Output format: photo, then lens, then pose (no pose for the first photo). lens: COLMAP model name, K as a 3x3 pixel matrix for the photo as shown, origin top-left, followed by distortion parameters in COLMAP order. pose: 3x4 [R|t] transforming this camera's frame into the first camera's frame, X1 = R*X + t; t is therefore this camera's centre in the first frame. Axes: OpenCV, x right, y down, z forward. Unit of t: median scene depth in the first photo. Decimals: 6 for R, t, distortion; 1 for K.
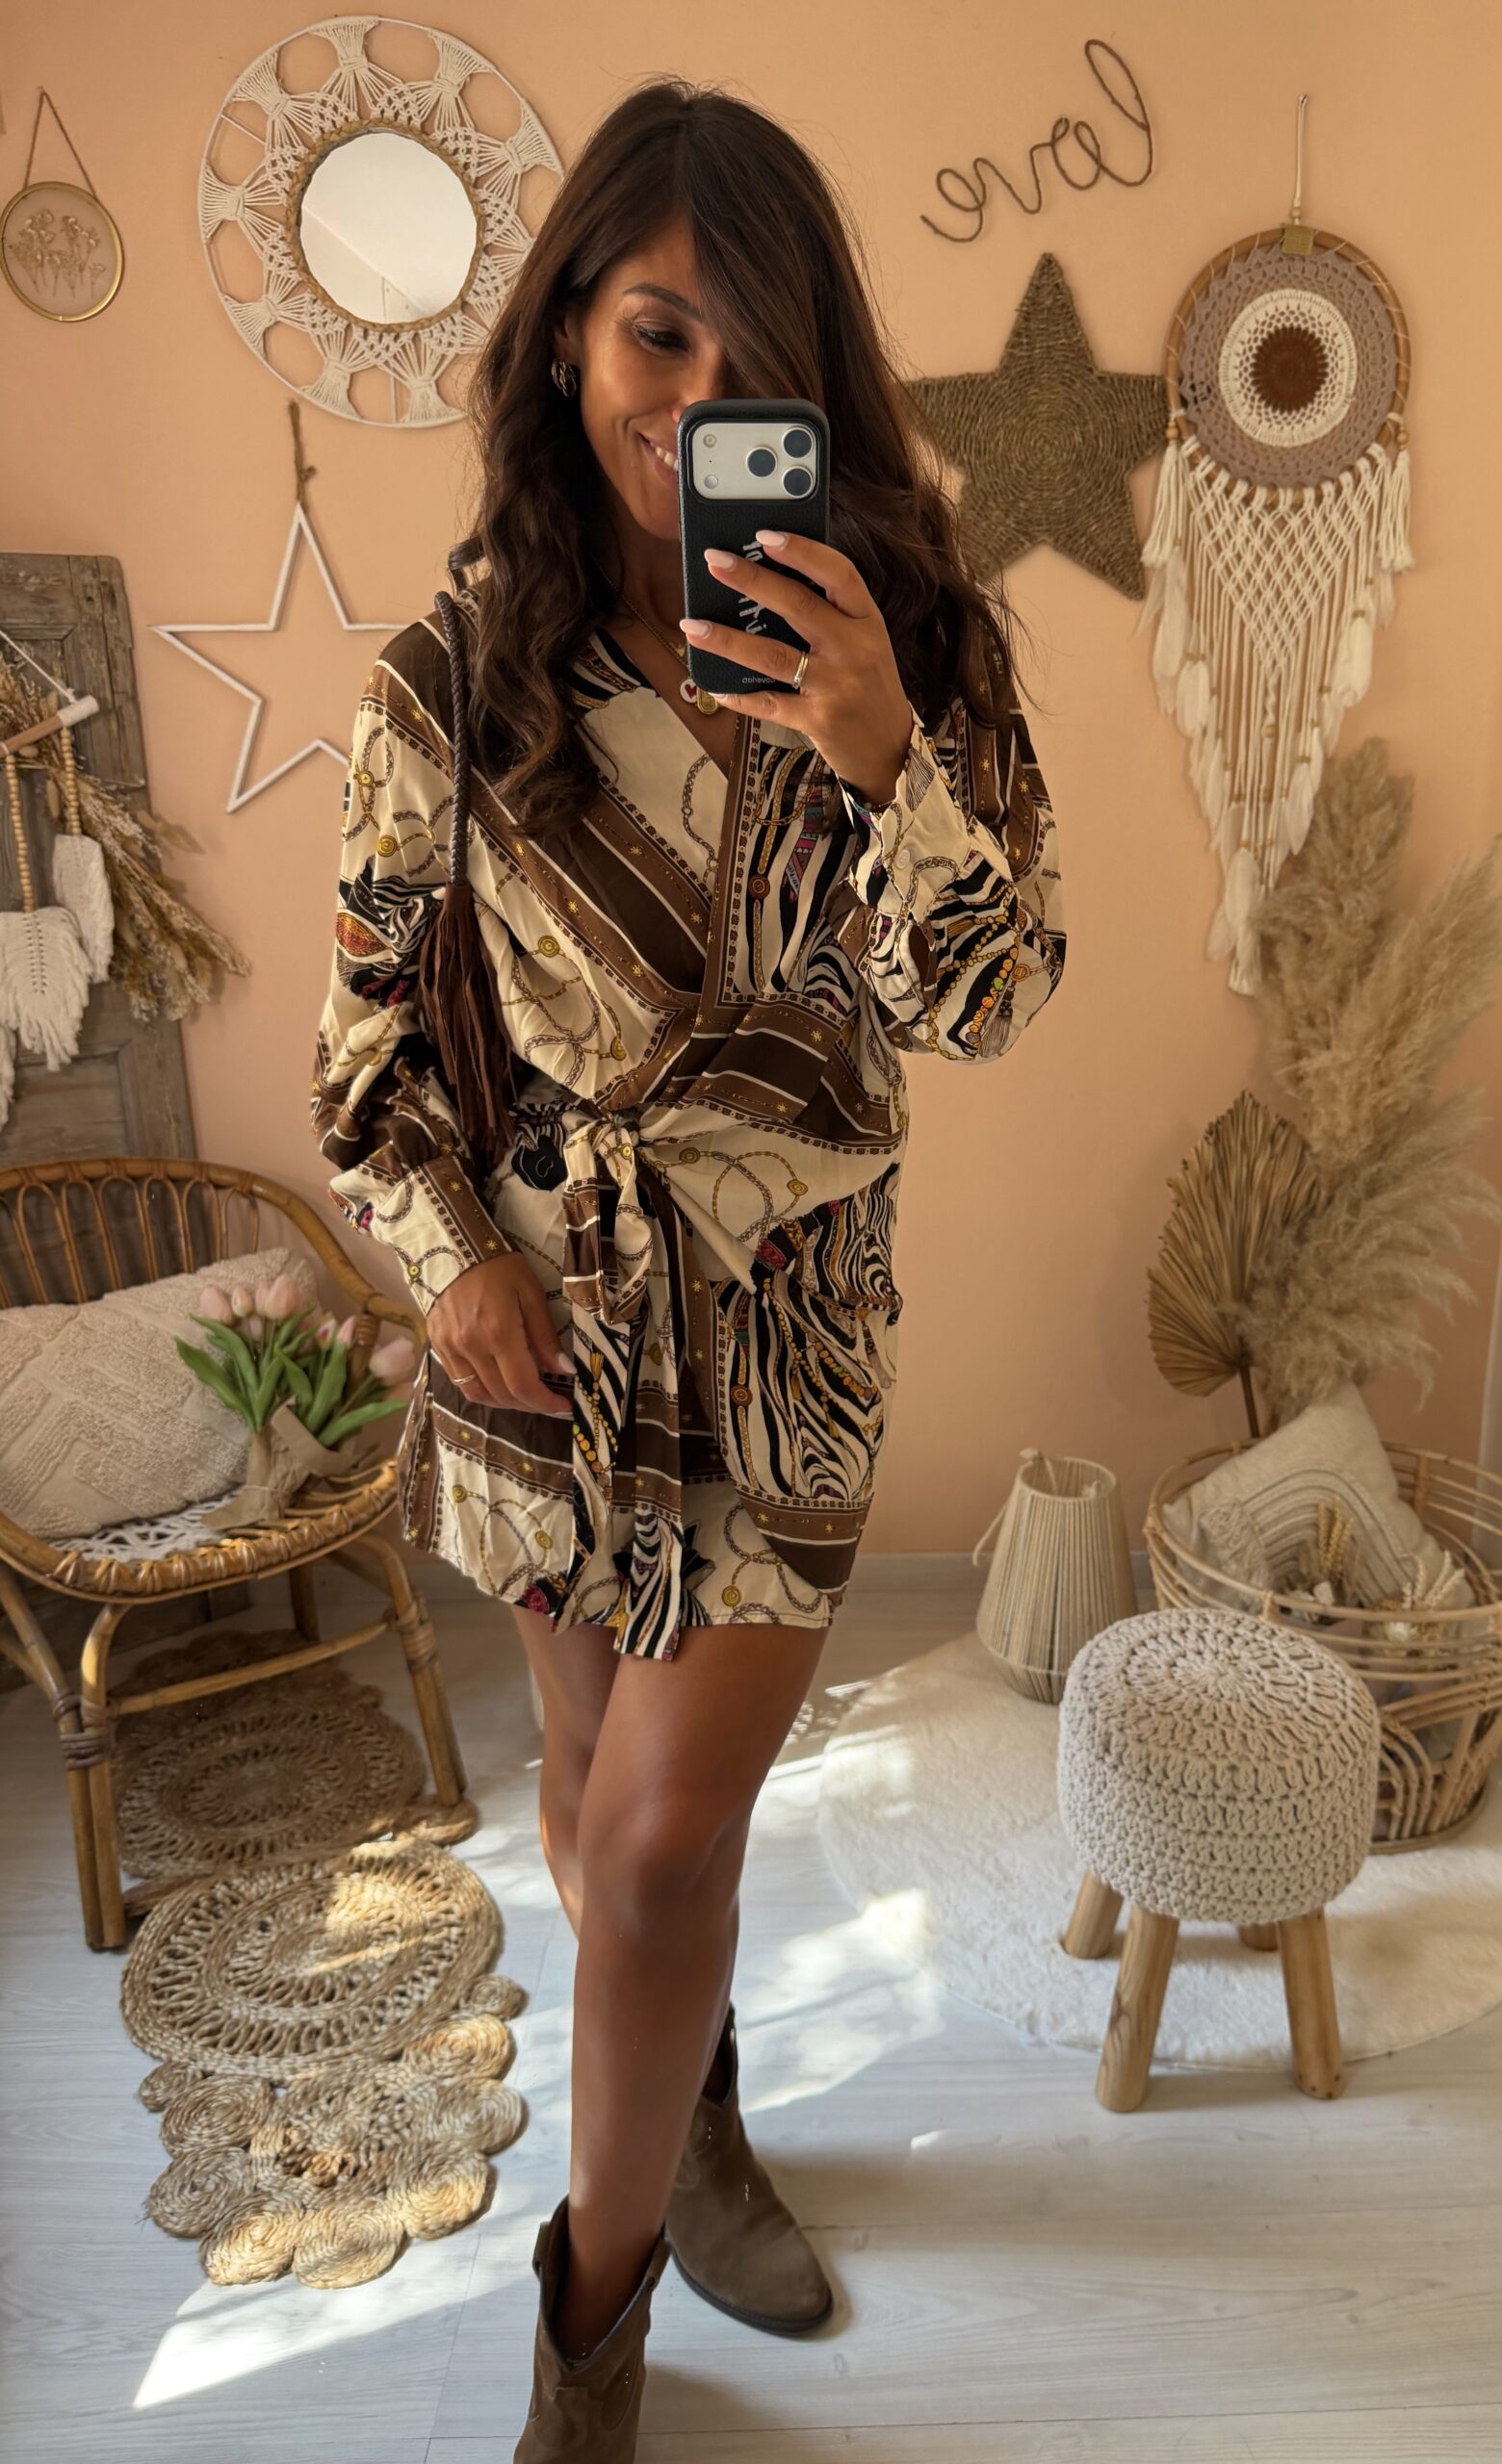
lens RADIAL K [[1898.3, 0, 912.9], [0, 1898.3, 1291.5], [0, 0, 1]] dist [-0.002317, -0.014437]
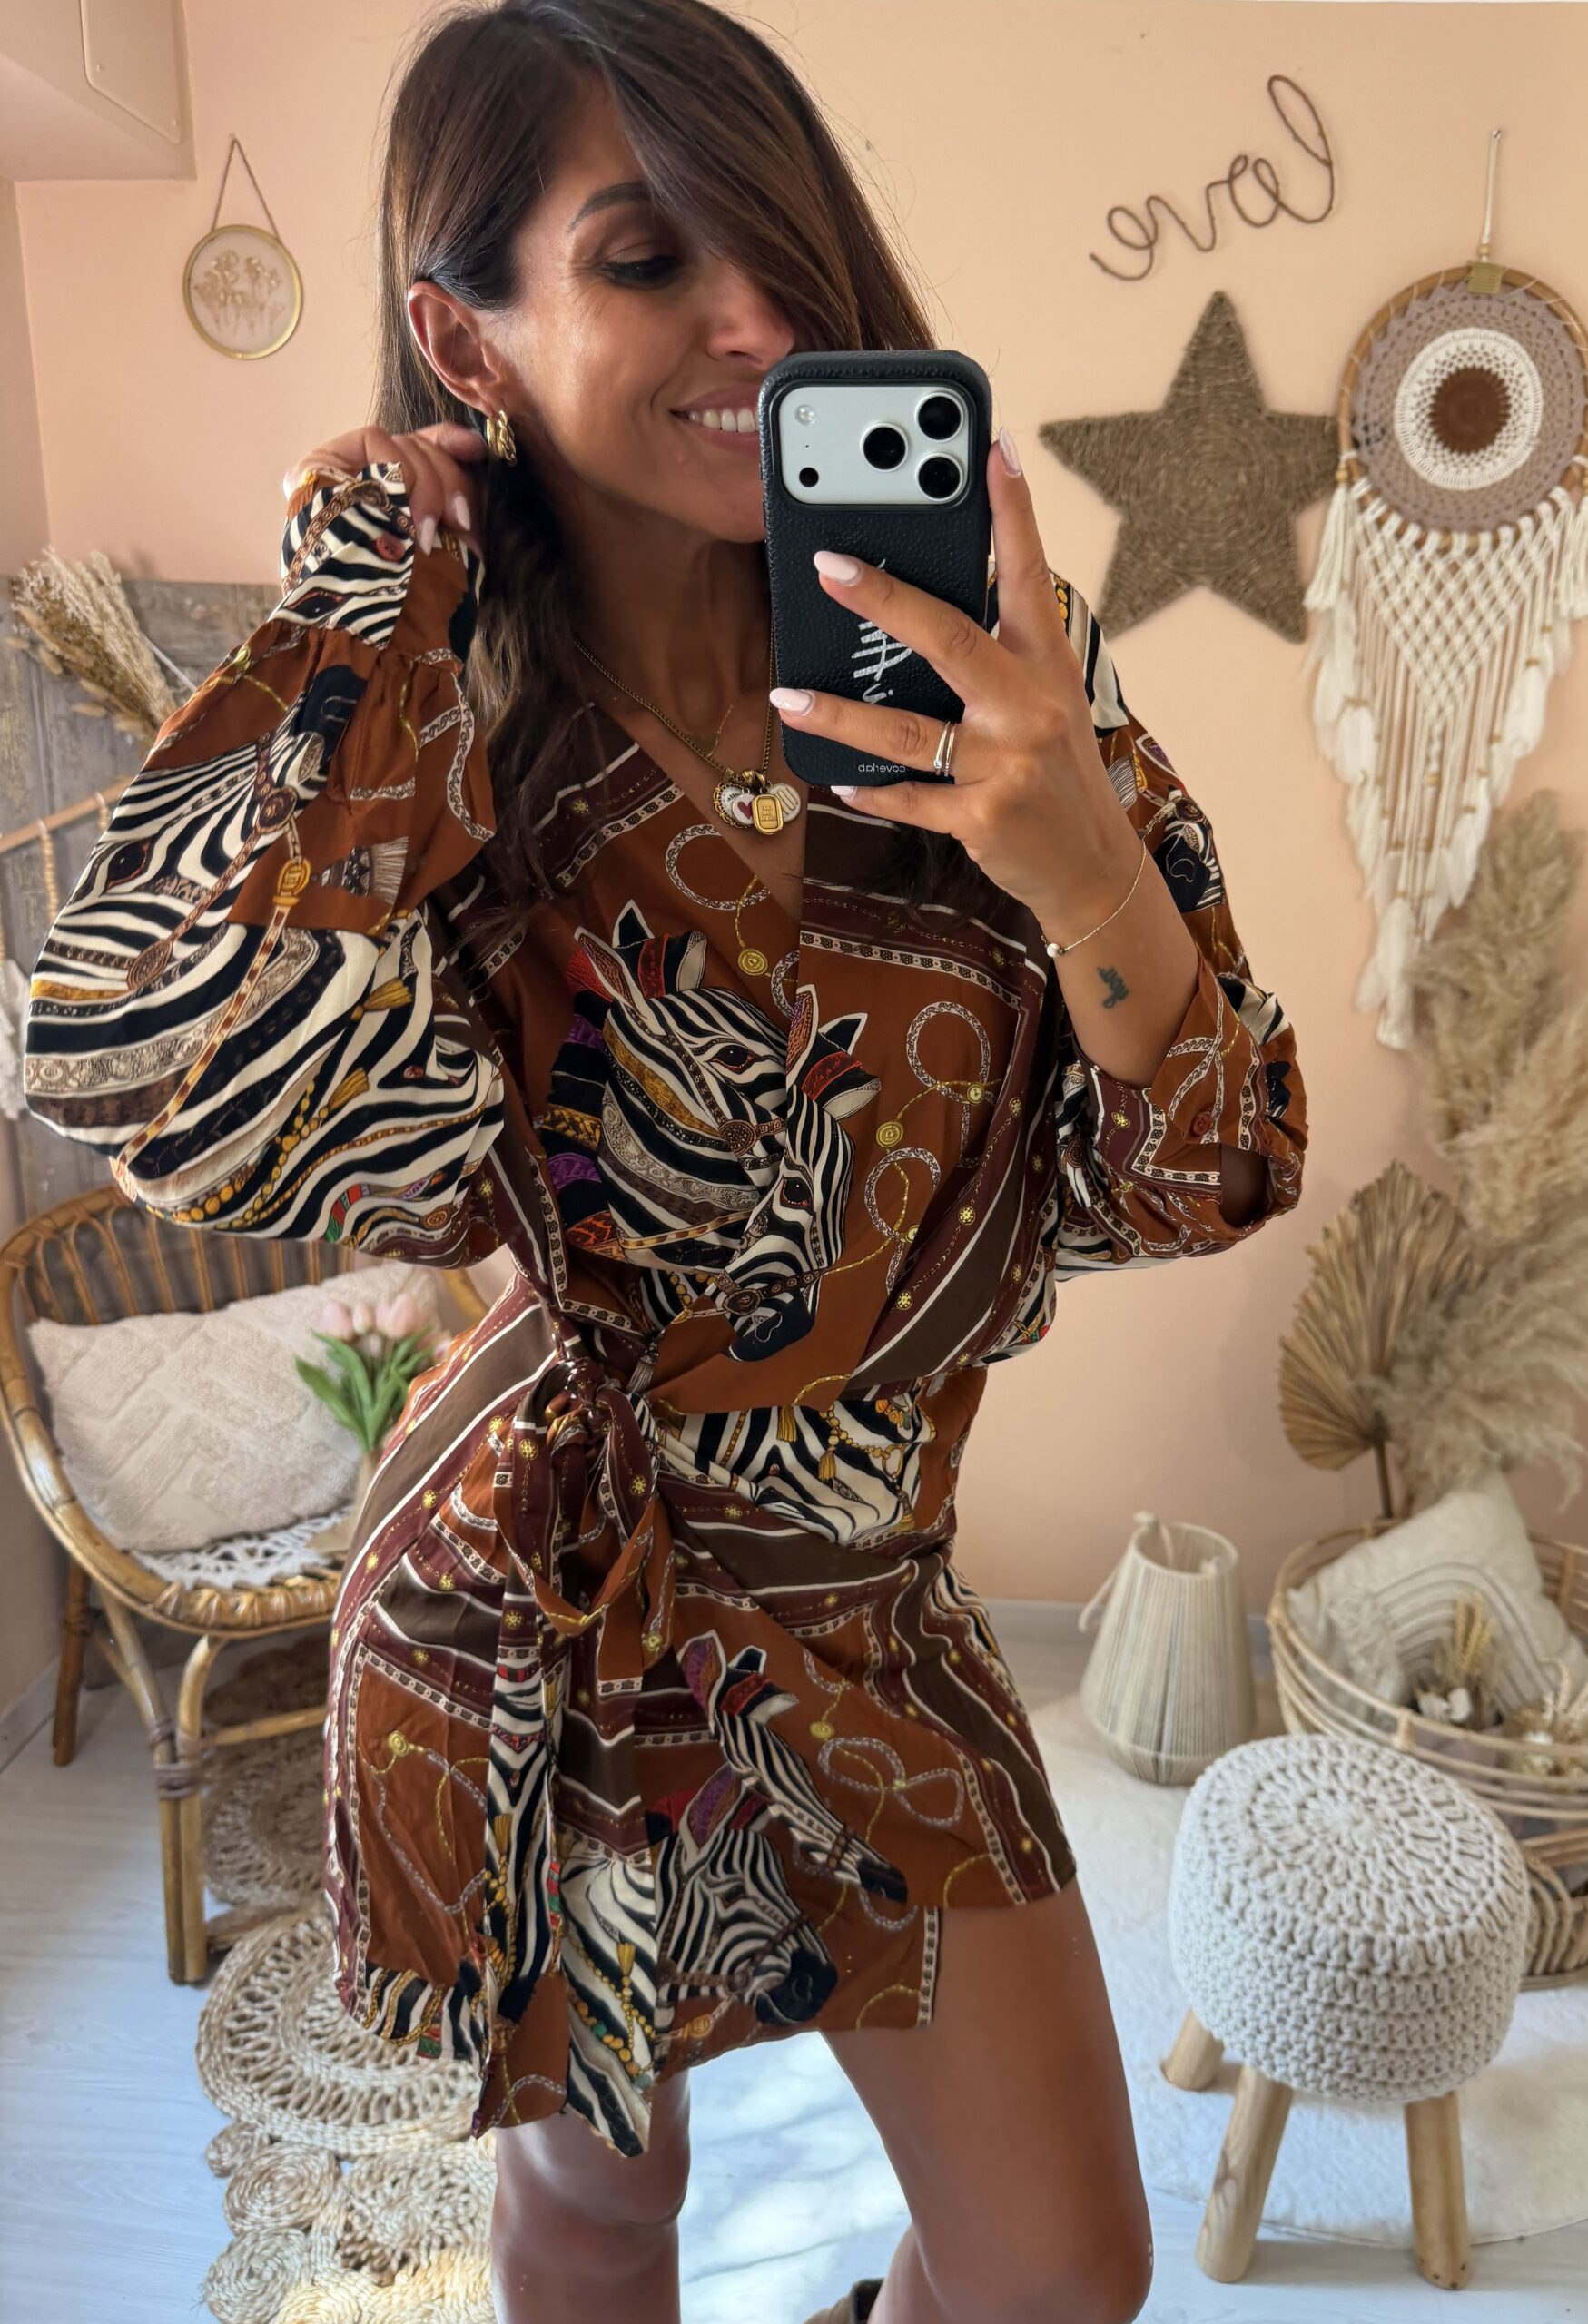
lens RADIAL K [[1764.2, 0, 833.2], [0, 1764.2, 1132.1], [0, 0, 1]] dist [-0.015700, 0.001893]
pose [[0.993961, 0.045049, -0.100059, -0.017897], [-0.048057, 0.998456, -0.027854, -0.089445], [0.098650, 0.032495, 0.994592, 0.105860]]
